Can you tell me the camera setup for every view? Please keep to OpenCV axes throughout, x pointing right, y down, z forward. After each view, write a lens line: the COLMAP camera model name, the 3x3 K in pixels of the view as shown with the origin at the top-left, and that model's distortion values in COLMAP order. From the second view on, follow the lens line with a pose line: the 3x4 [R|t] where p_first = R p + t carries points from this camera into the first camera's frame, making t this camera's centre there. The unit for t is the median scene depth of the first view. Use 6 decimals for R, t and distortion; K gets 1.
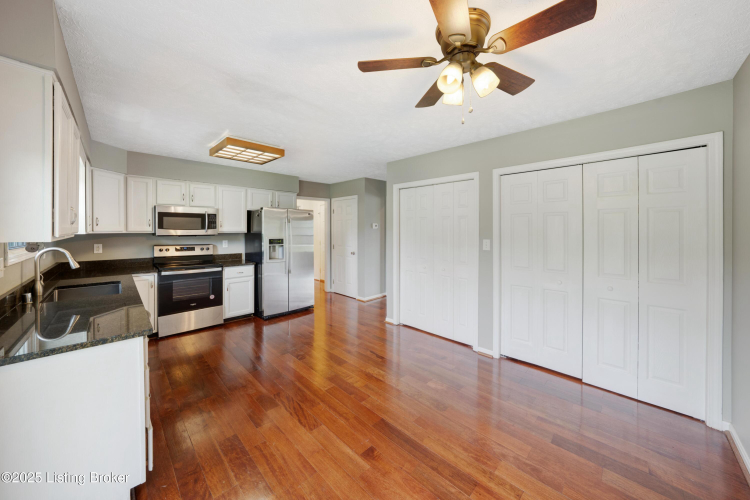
lens RADIAL K [[267.5, 0, 373.3], [0, 267.5, 230.9], [0, 0, 1]] dist [-0.018052, 0.000835]
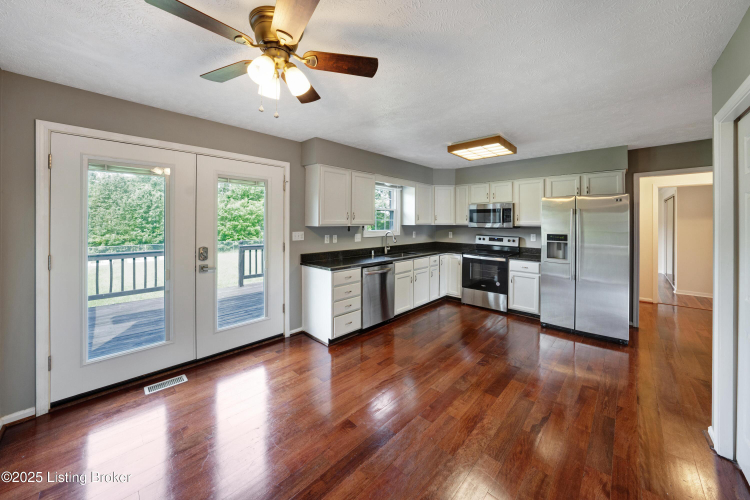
lens RADIAL K [[267.5, 0, 383.4], [0, 267.5, 221.9], [0, 0, 1]] dist [-0.018052, 0.000835]
pose [[0.053217, -0.002376, -0.998580, 0.468619], [-0.007143, 0.999971, -0.002760, -0.002477], [0.998557, 0.007279, 0.053199, 0.460025]]
